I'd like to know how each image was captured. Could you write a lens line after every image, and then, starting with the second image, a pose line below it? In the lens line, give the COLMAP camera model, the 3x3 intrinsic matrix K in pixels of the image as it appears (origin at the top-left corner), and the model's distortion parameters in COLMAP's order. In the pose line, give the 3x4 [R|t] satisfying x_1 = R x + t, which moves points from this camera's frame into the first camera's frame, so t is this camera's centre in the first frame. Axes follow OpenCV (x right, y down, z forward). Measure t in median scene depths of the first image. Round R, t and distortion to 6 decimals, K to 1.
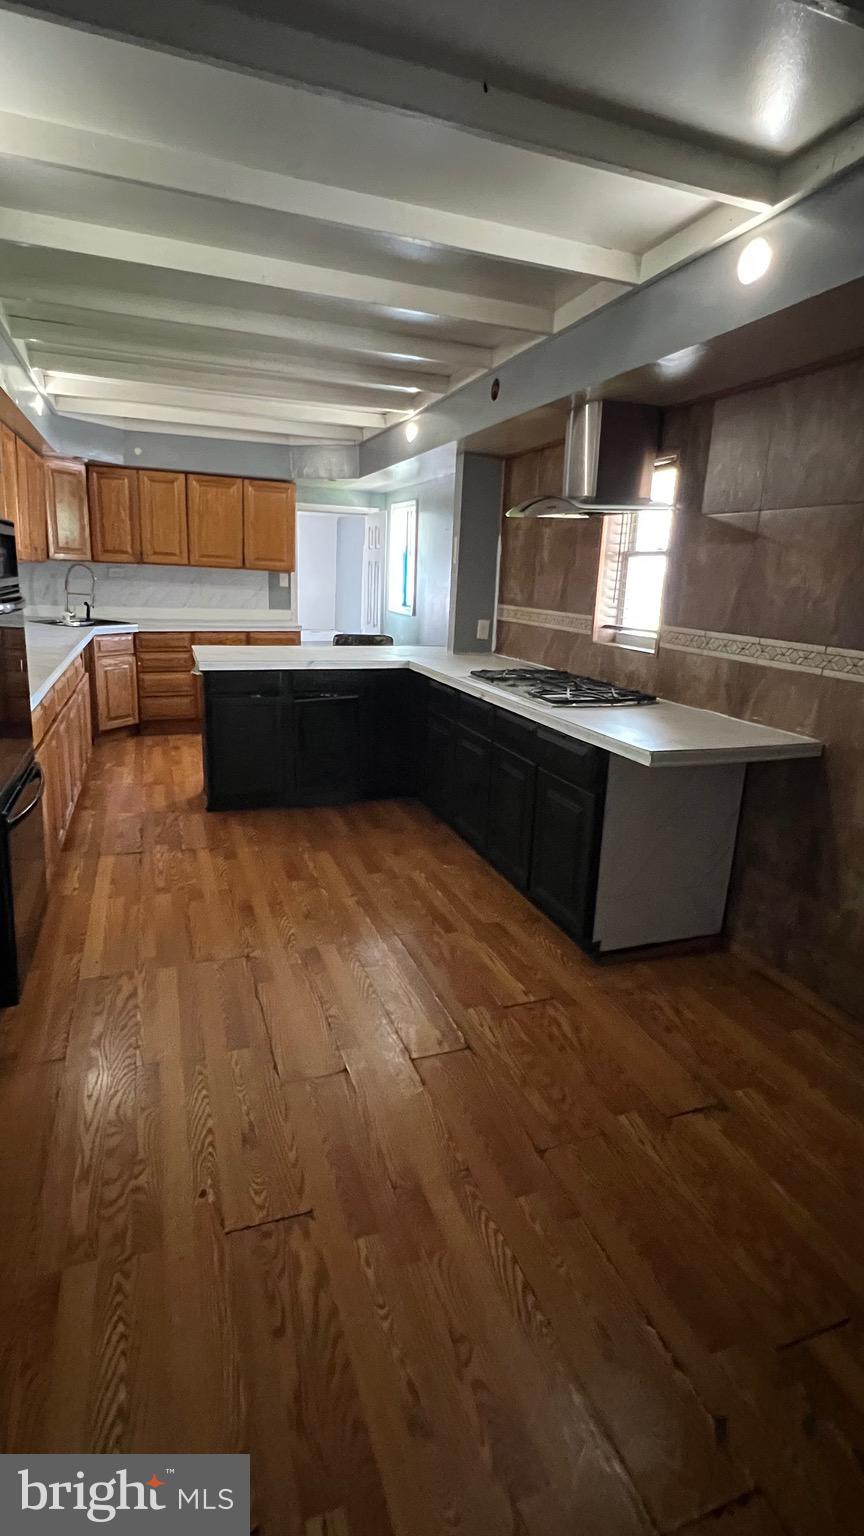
lens RADIAL K [[746.2, 0, 433.0], [0, 746.2, 763.6], [0, 0, 1]] dist [-0.003013, 0.000057]
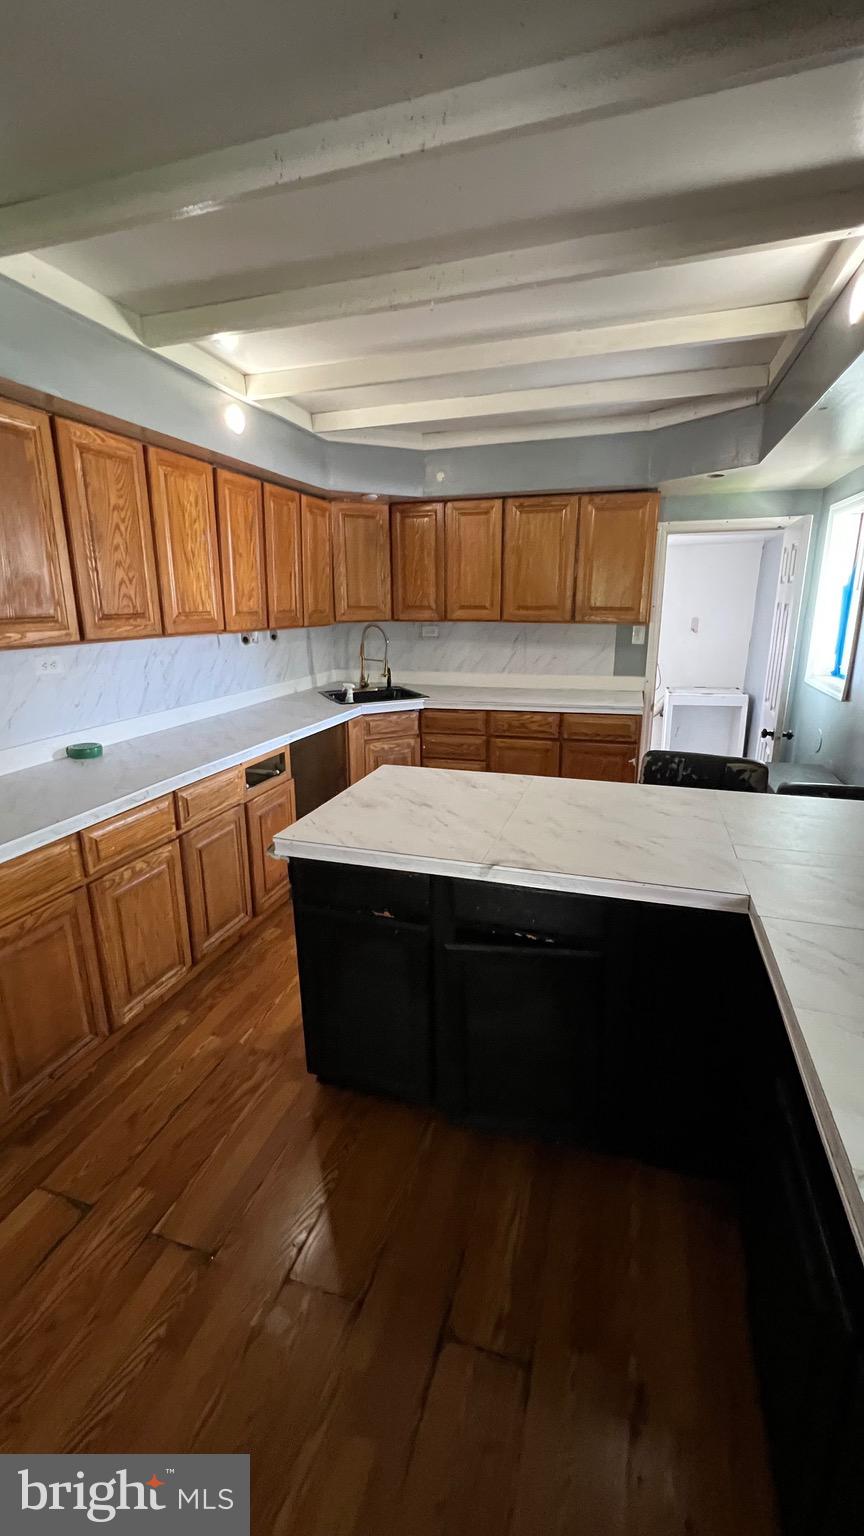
lens RADIAL K [[620.0, 0, 431.2], [0, 620.0, 764.9], [0, 0, 1]] dist [-0.001776, 0.000066]
pose [[0.789525, 0.113028, -0.603220, 0.014421], [-0.112941, 0.992866, 0.038215, -0.138199], [0.603236, 0.037957, 0.796659, 0.465610]]
